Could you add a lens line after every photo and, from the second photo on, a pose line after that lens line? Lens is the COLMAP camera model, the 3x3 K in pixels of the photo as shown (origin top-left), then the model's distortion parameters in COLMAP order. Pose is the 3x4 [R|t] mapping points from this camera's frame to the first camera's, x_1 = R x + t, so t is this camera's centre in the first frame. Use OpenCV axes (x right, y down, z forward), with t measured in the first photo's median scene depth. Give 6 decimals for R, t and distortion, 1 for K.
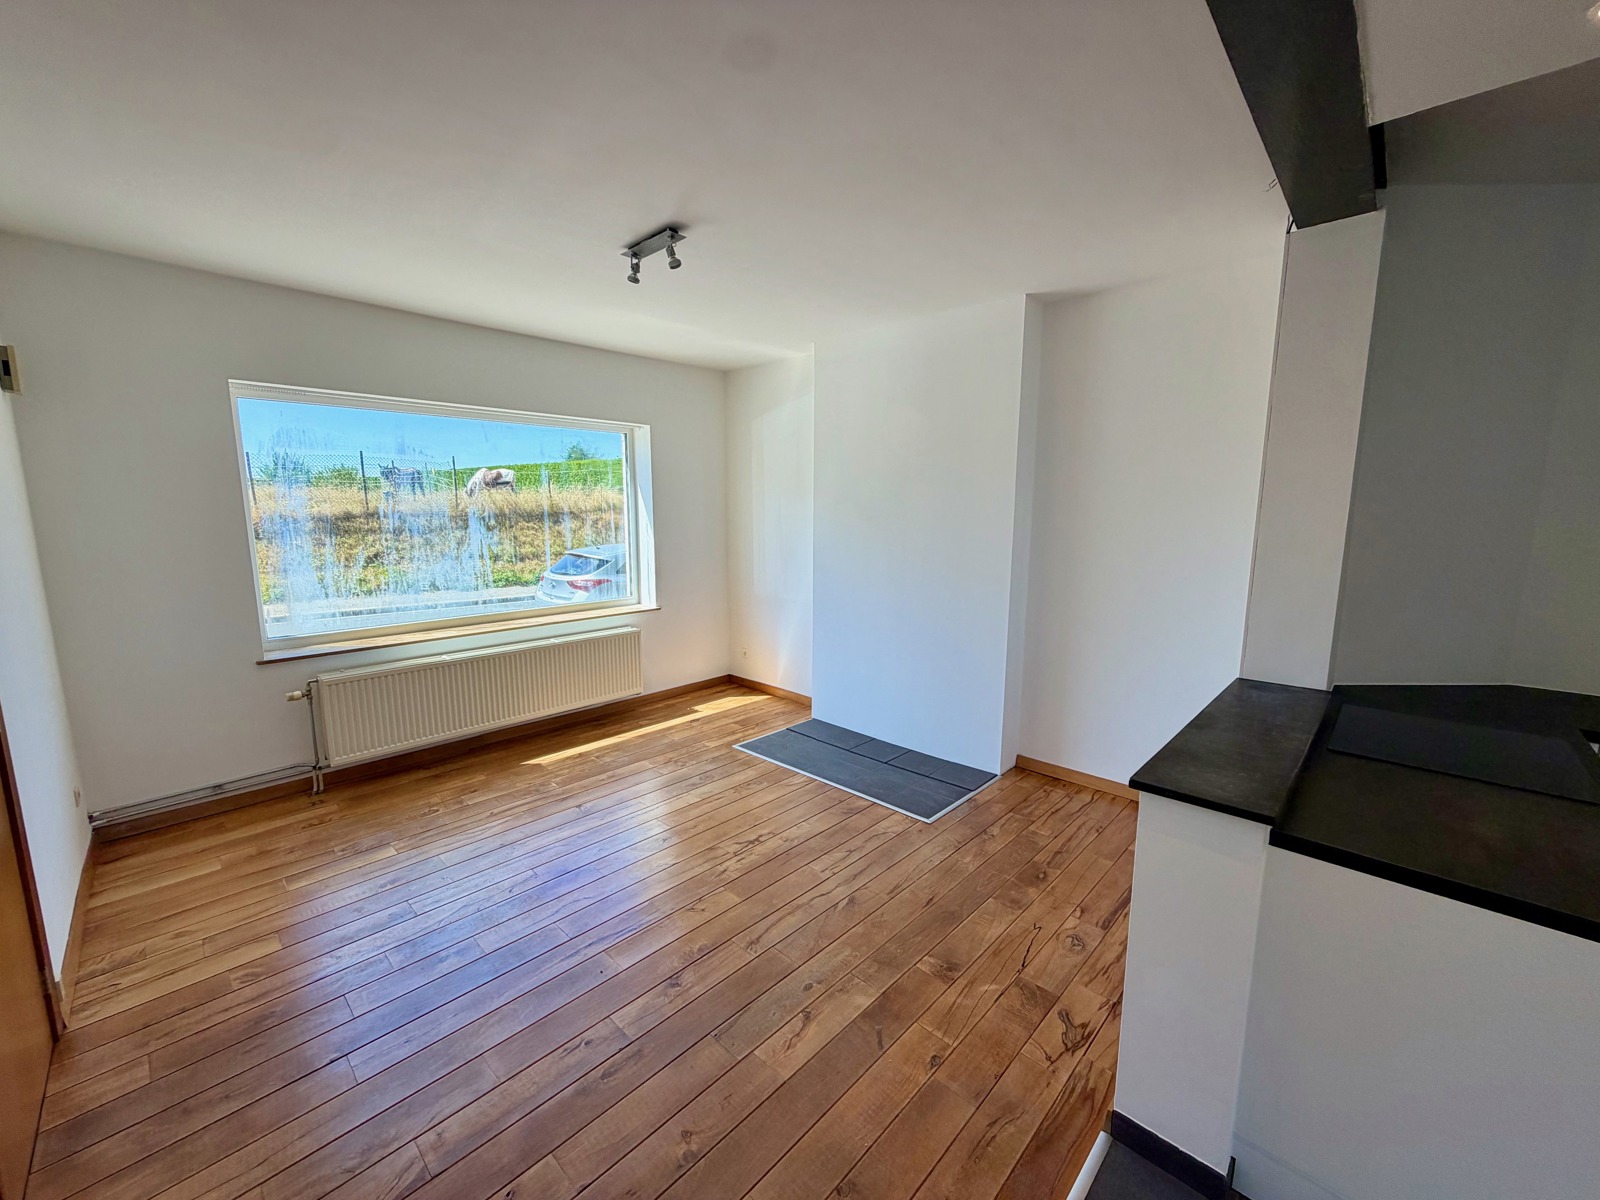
lens RADIAL K [[638.3, 0, 797.8], [0, 638.3, 604.3], [0, 0, 1]] dist [0.000090, 0.000267]
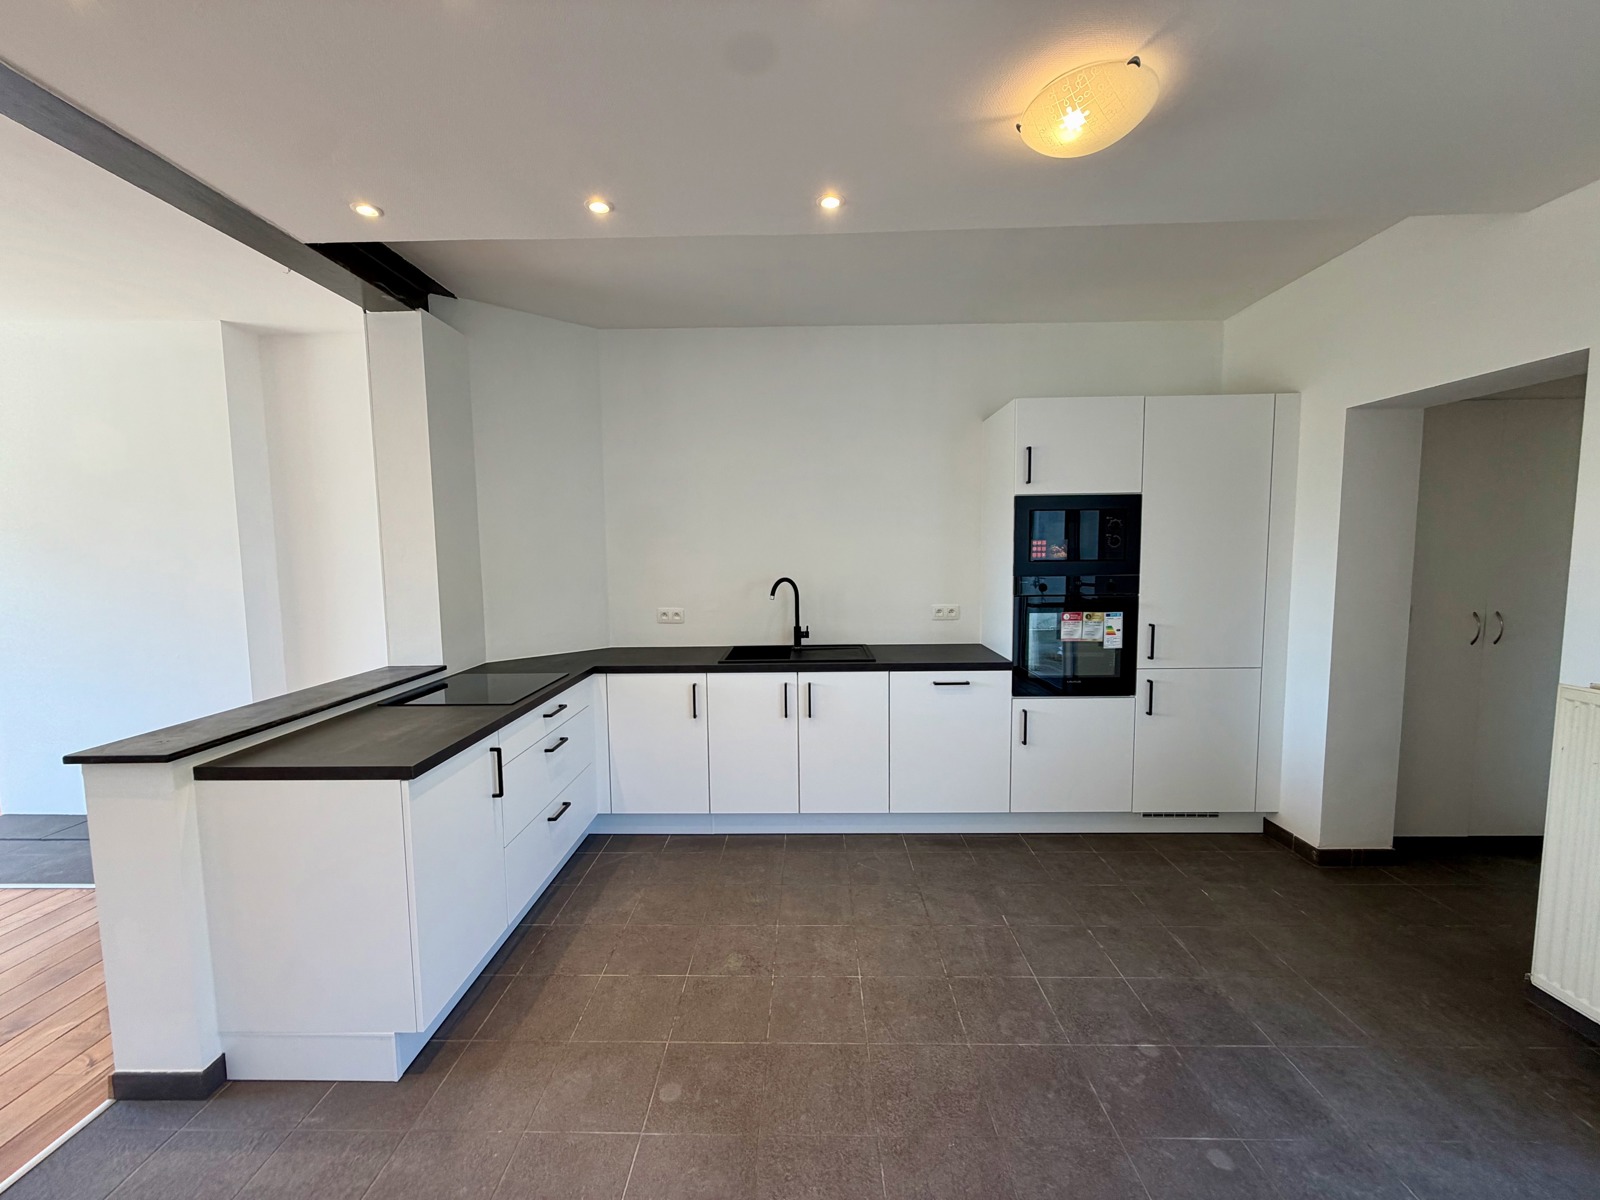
lens RADIAL K [[638.3, 0, 797.8], [0, 638.3, 604.3], [0, 0, 1]] dist [0.000090, 0.000267]
pose [[0.737823, -0.066194, 0.671741, 0.507710], [0.111468, 0.993465, -0.024537, 0.126110], [-0.665727, 0.092981, 0.740380, -0.474342]]
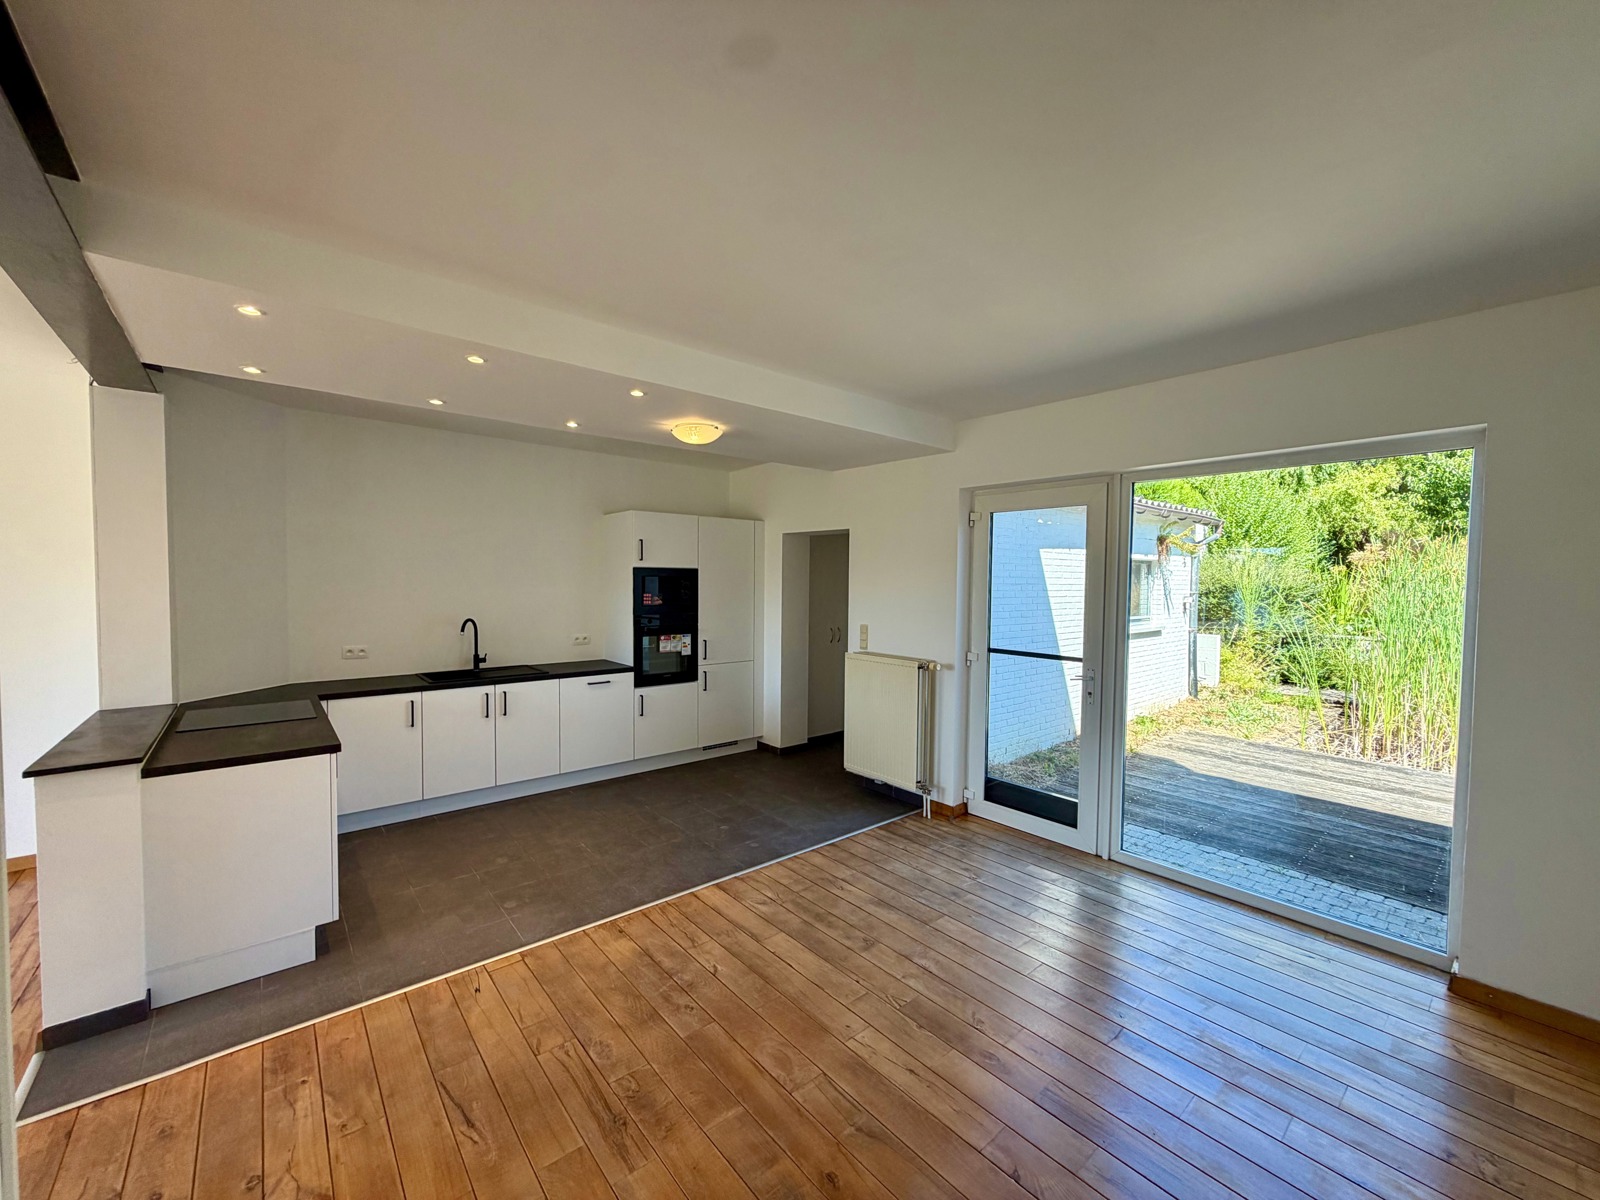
lens RADIAL K [[638.3, 0, 797.8], [0, 638.3, 604.3], [0, 0, 1]] dist [0.000090, 0.000267]
pose [[0.108279, -0.034678, 0.993516, -0.475084], [0.139193, 0.990075, 0.019388, 0.081652], [-0.984328, 0.136191, 0.112031, -0.621179]]
